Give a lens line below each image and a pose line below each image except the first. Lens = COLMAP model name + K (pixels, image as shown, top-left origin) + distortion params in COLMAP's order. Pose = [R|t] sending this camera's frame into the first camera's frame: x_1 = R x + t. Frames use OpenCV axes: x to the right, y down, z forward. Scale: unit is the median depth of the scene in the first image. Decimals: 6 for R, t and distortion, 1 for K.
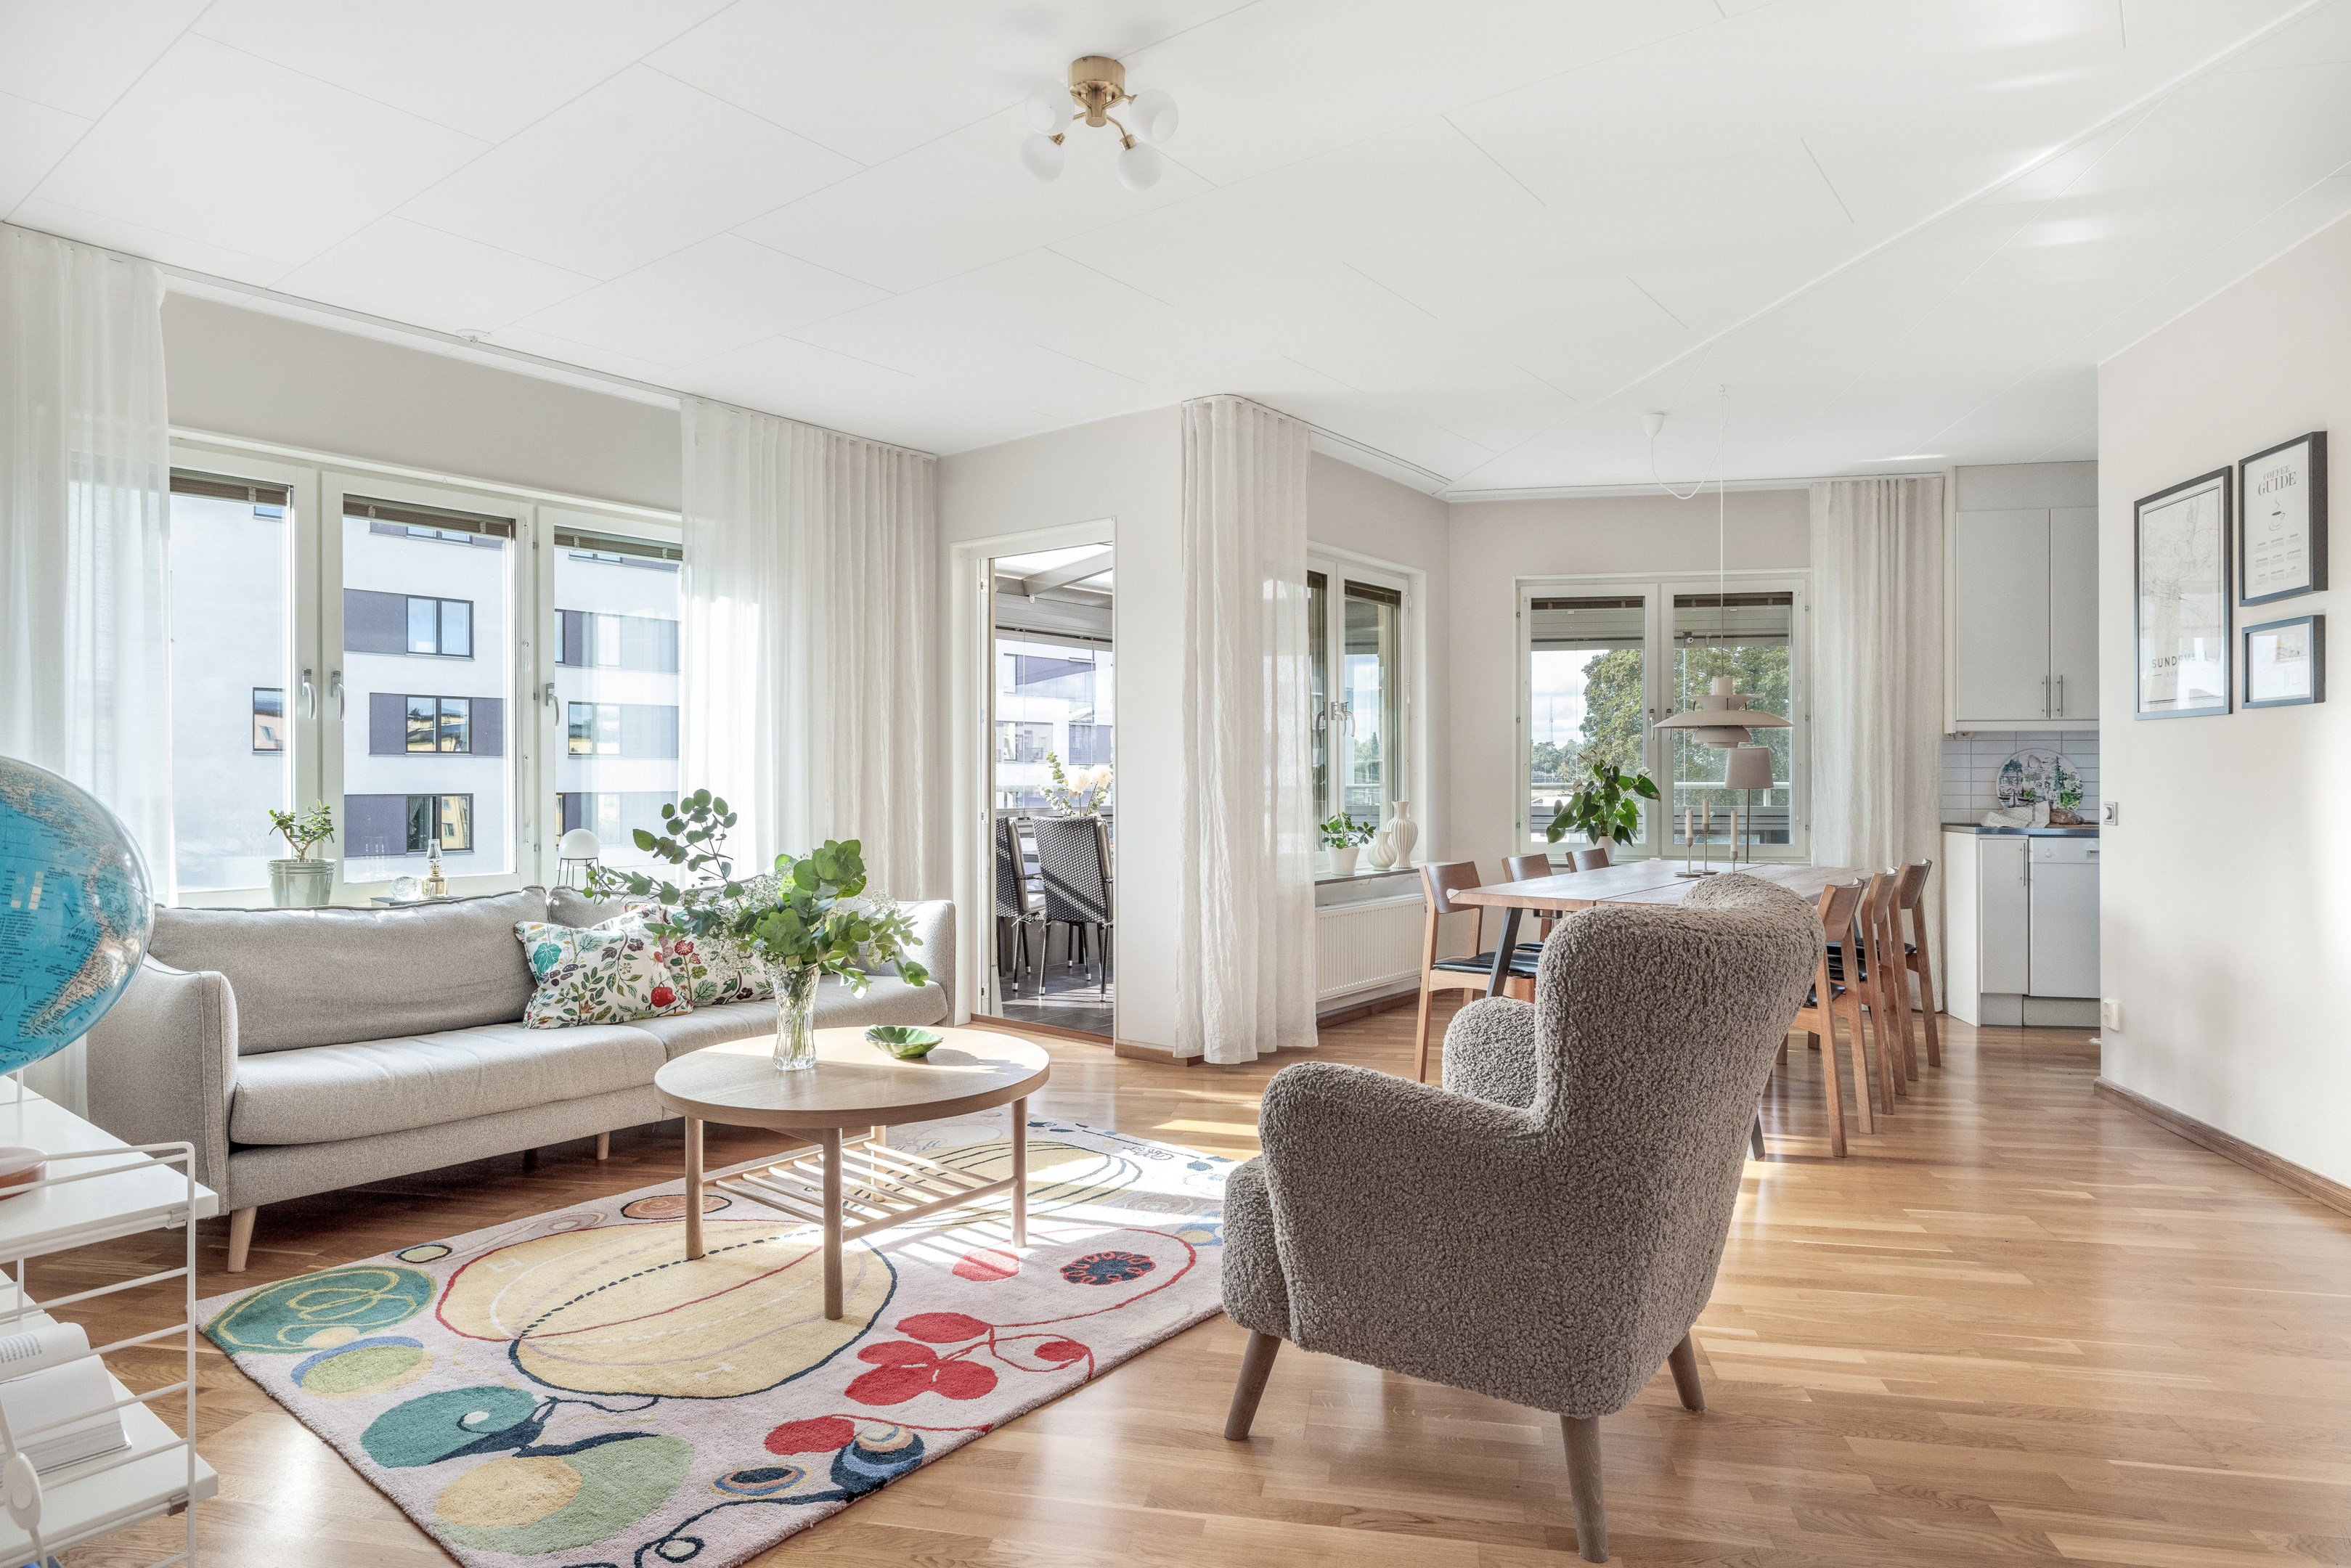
lens RADIAL K [[1330.1, 0, 1165.7], [0, 1330.1, 782.9], [0, 0, 1]] dist [0.000683, 0.000037]
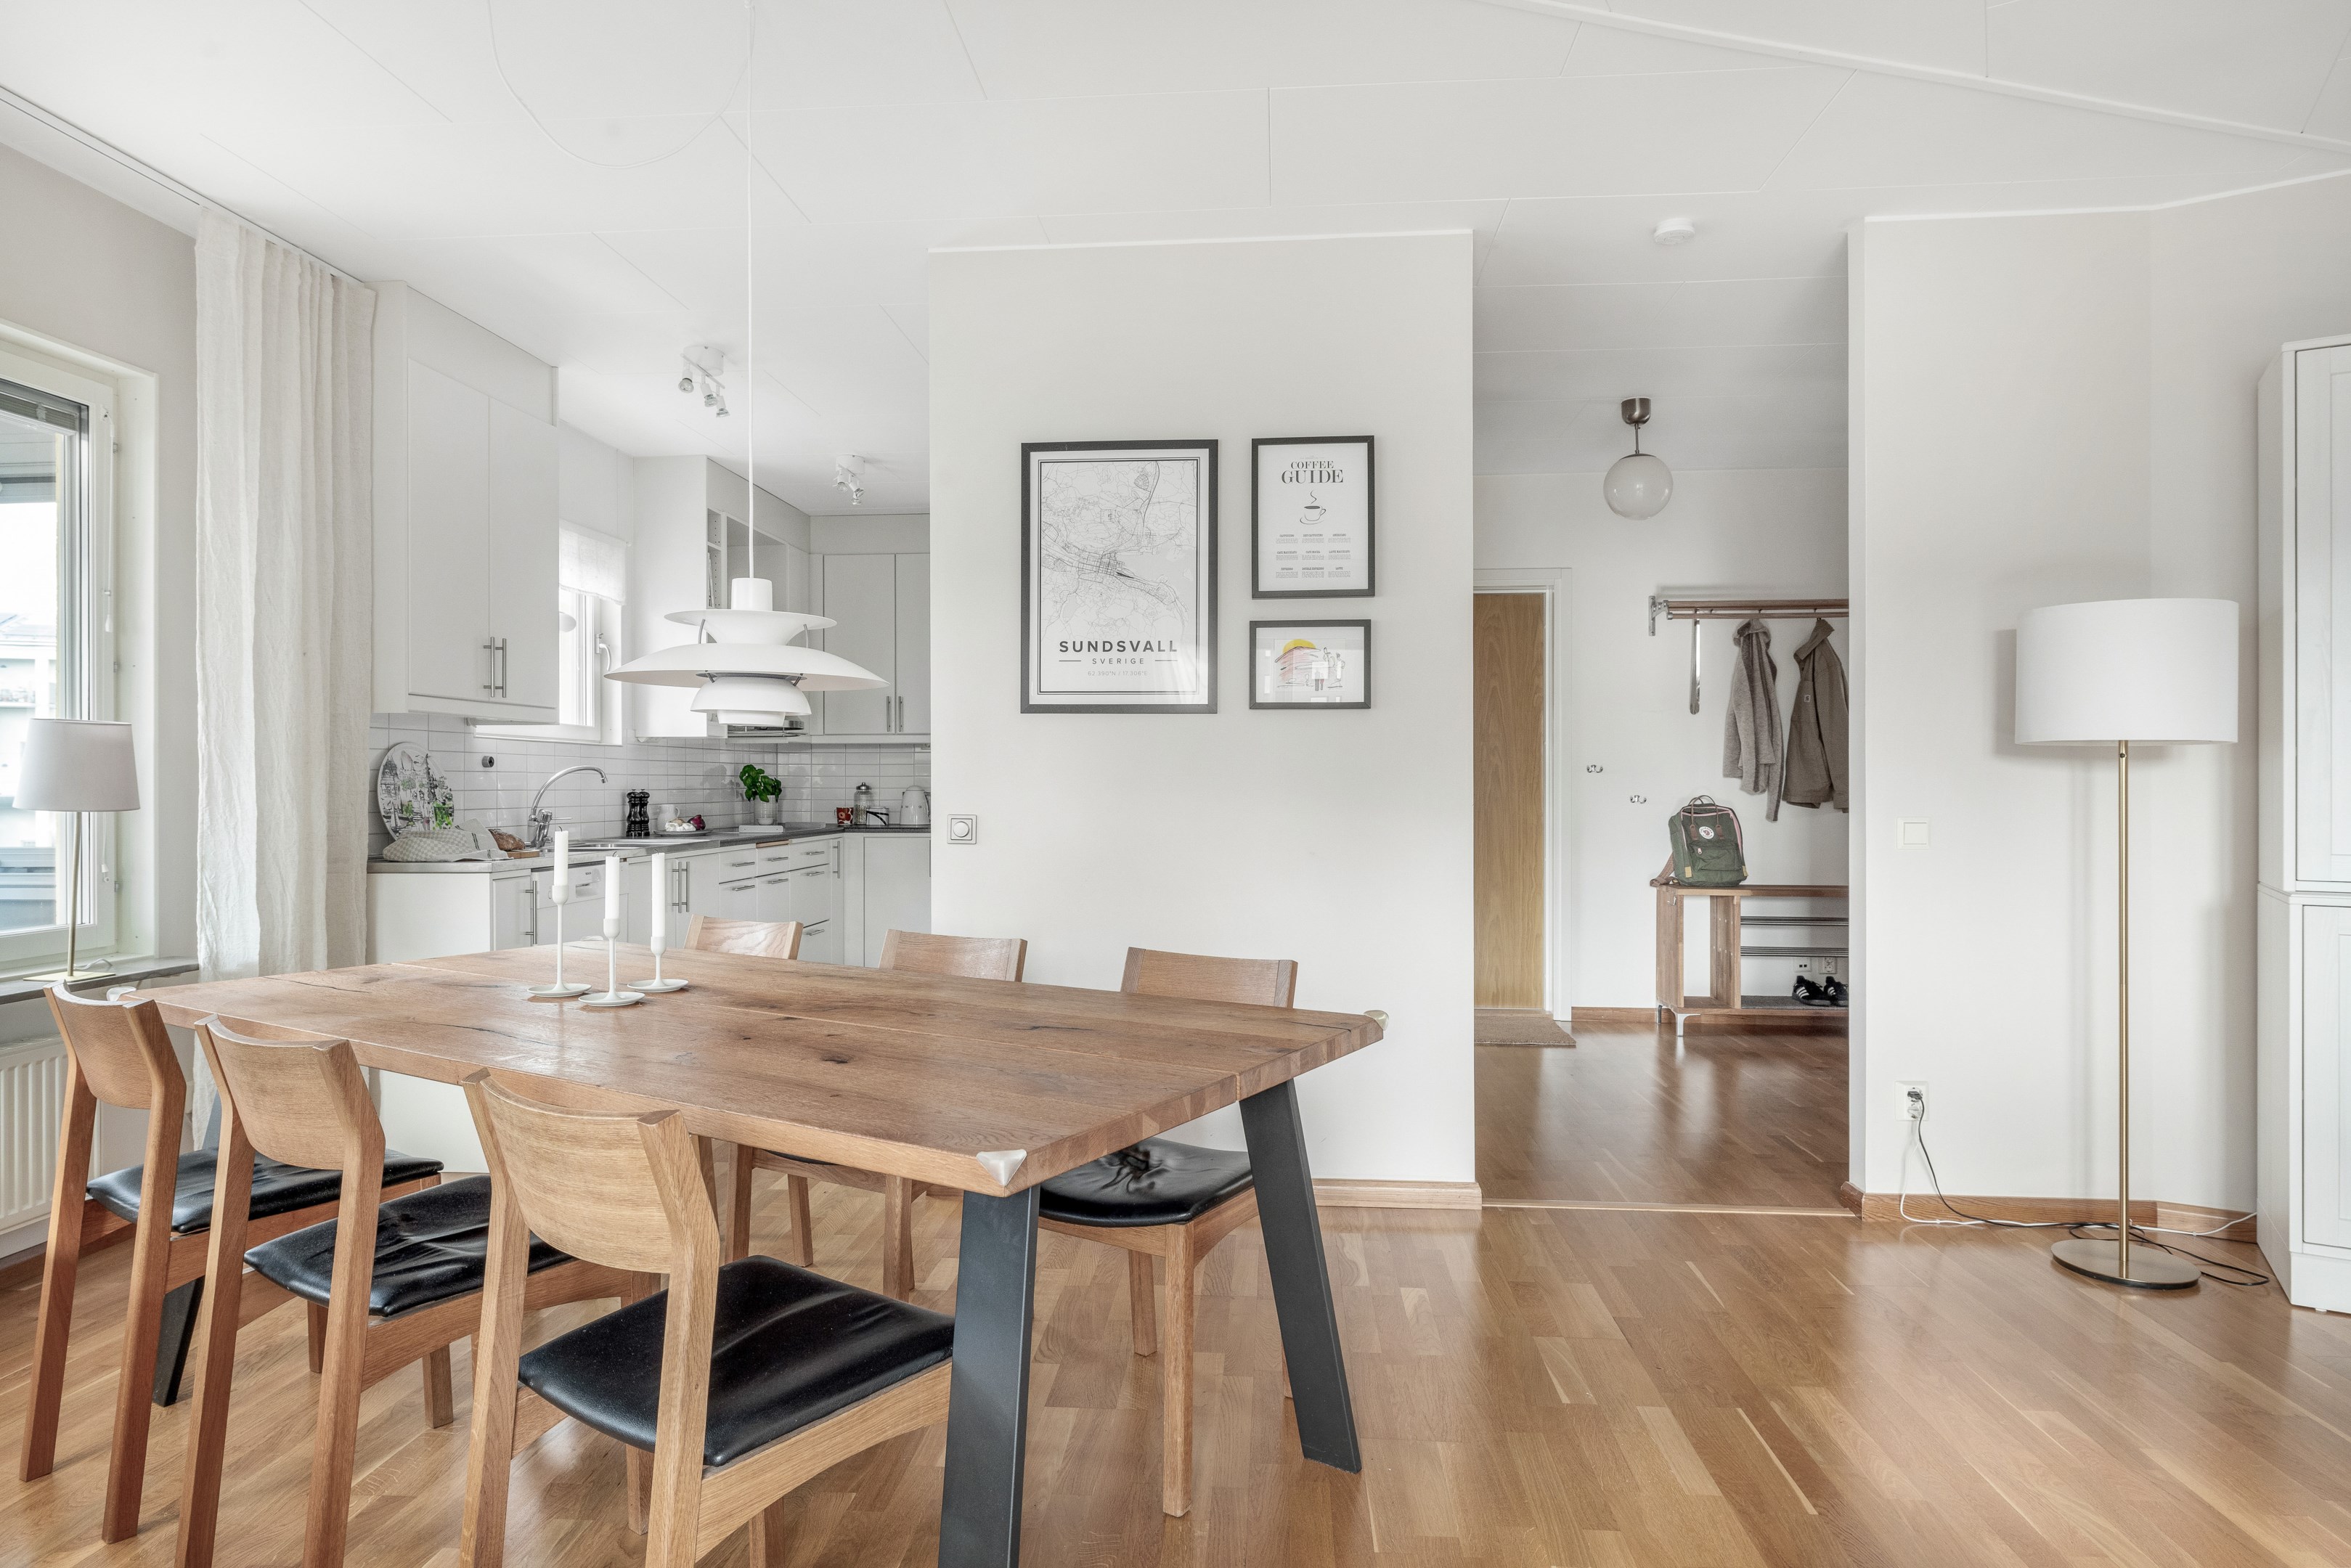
lens RADIAL K [[1330.1, 0, 1165.7], [0, 1330.1, 782.9], [0, 0, 1]] dist [0.000683, 0.000037]
pose [[-0.111614, 0.000495, 0.993752, -0.061152], [0.006352, 0.999980, 0.000215, -0.002779], [-0.993731, 0.006336, -0.111615, 0.703029]]
